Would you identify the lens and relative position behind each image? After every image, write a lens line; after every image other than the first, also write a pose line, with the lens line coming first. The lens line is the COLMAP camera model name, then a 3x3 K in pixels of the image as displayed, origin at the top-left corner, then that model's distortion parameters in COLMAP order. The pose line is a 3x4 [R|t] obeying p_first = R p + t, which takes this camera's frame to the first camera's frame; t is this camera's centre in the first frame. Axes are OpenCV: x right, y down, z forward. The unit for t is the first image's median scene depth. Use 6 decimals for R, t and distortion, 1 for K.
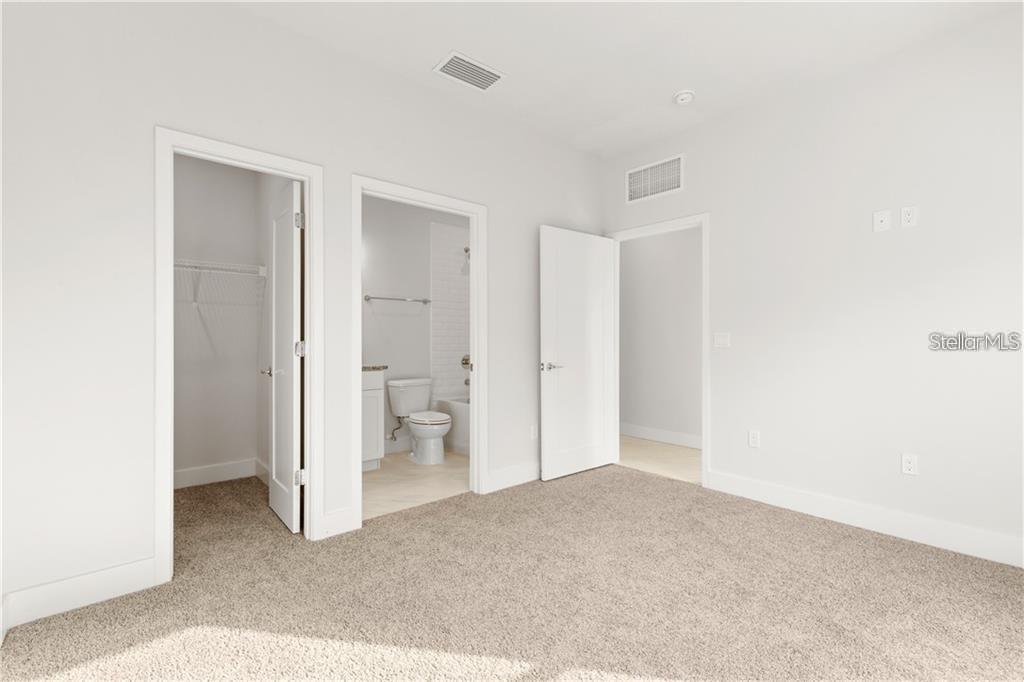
lens RADIAL K [[460.9, 0, 514.4], [0, 460.9, 335.8], [0, 0, 1]] dist [0.001804, 0.000484]
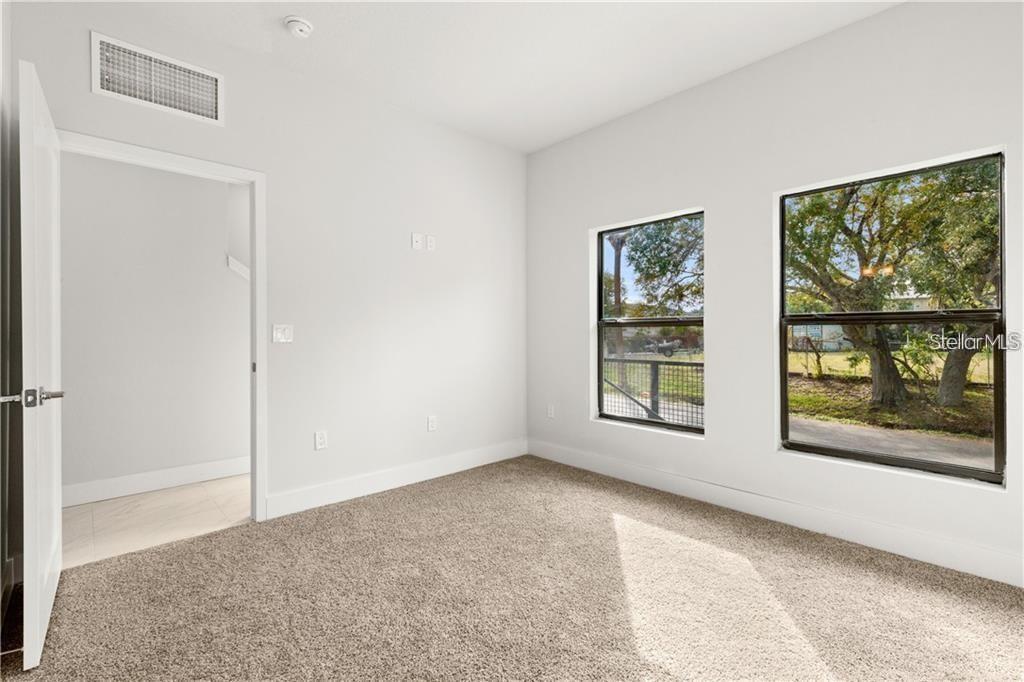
lens RADIAL K [[460.9, 0, 514.4], [0, 460.9, 335.8], [0, 0, 1]] dist [0.001804, 0.000484]
pose [[-0.038889, -0.005858, 0.999226, -0.398161], [-0.003299, 0.999978, 0.005734, 0.005781], [-0.999238, -0.003073, -0.038908, 0.608539]]
